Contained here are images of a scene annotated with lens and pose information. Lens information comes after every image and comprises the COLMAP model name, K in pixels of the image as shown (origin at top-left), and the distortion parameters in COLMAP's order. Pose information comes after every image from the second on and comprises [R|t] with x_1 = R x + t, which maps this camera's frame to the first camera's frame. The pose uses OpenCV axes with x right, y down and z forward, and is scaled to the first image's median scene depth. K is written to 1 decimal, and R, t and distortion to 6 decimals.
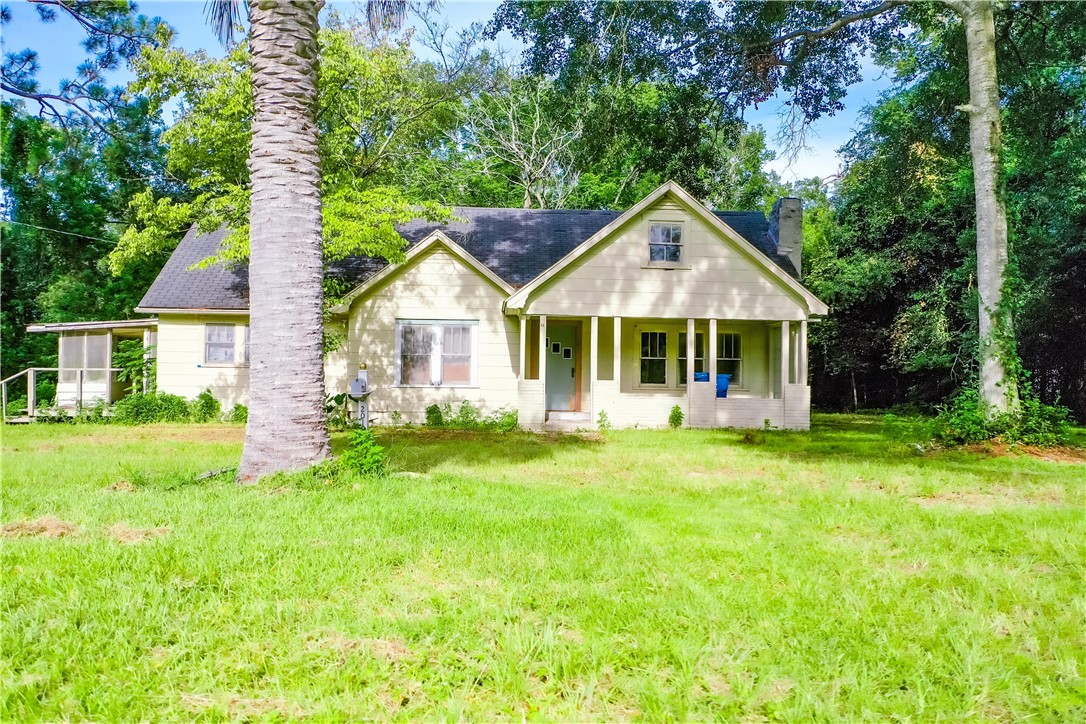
lens RADIAL K [[858.0, 0, 538.8], [0, 858.0, 356.9], [0, 0, 1]] dist [-0.008637, 0.011416]
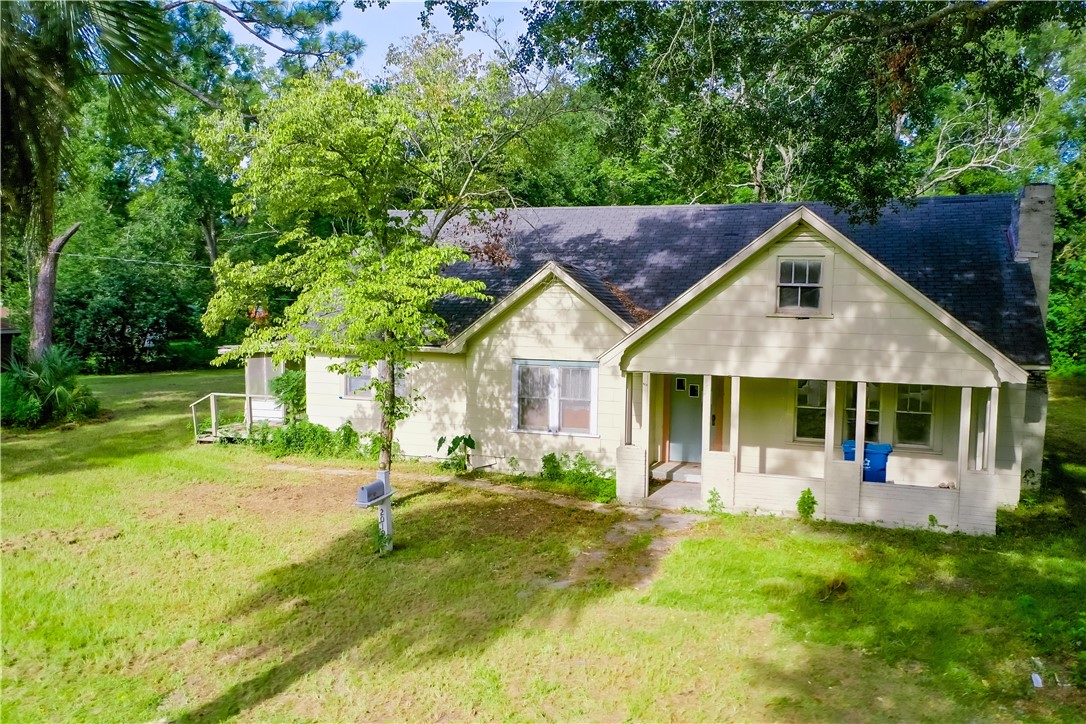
lens RADIAL K [[858.0, 0, 540.2], [0, 858.0, 358.2], [0, 0, 1]] dist [-0.008637, 0.011416]
pose [[0.924904, 0.023861, -0.379450, 0.211774], [0.015863, 0.994738, 0.101217, -0.138337], [0.379869, -0.099635, 0.919659, 0.165323]]
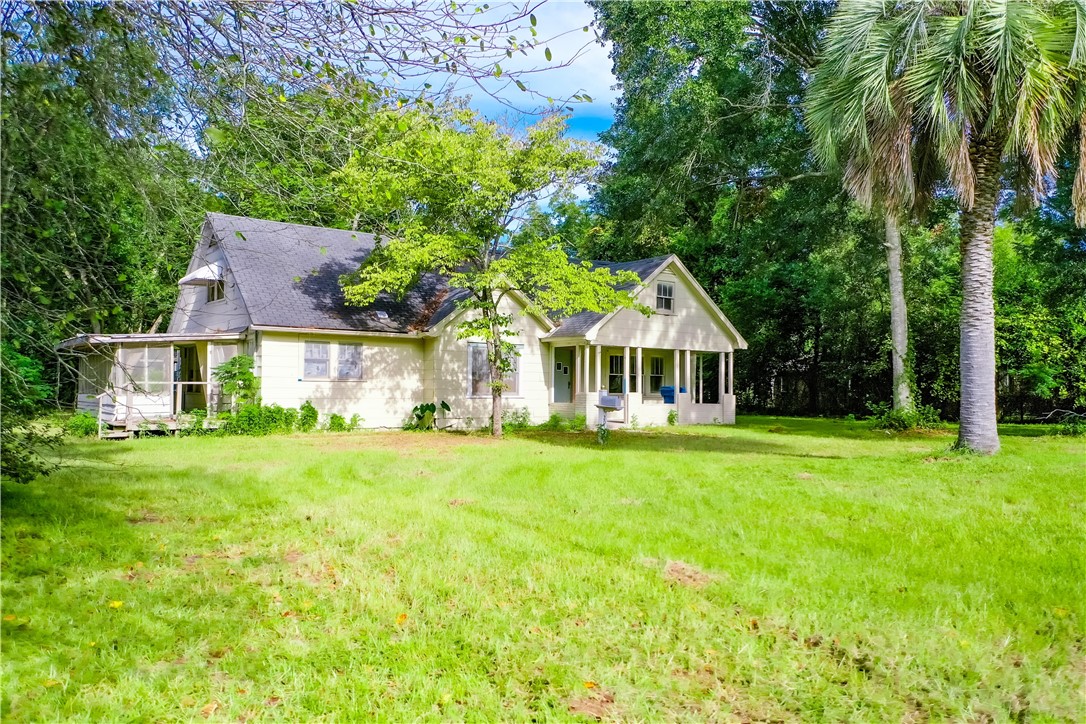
lens RADIAL K [[858.0, 0, 532.4], [0, 858.0, 359.1], [0, 0, 1]] dist [-0.008637, 0.011416]
pose [[0.838157, 0.014335, 0.545241, -0.763408], [-0.021443, 0.999748, 0.006678, -0.030210], [-0.545008, -0.017289, 0.838253, -0.079948]]
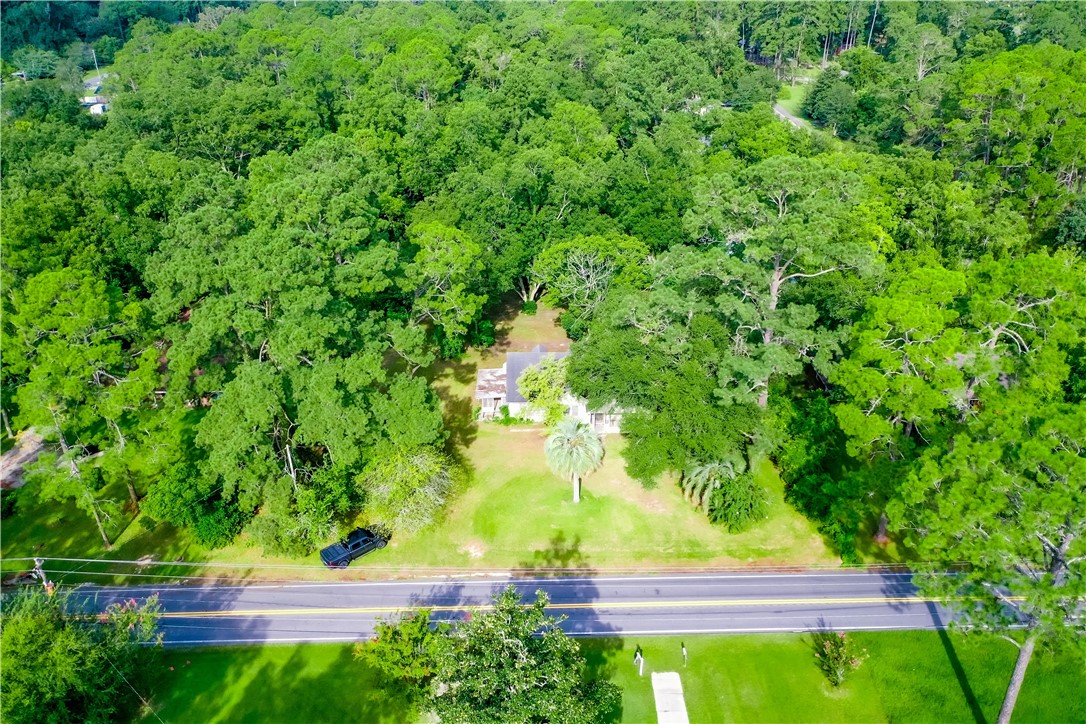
lens RADIAL K [[858.0, 0, 539.8], [0, 858.0, 344.4], [0, 0, 1]] dist [-0.008637, 0.011416]
pose [[0.998828, -0.000900, -0.048399, -0.064582], [0.023723, 0.880632, 0.473206, -2.522032], [0.042196, -0.473799, 0.879621, -2.910616]]
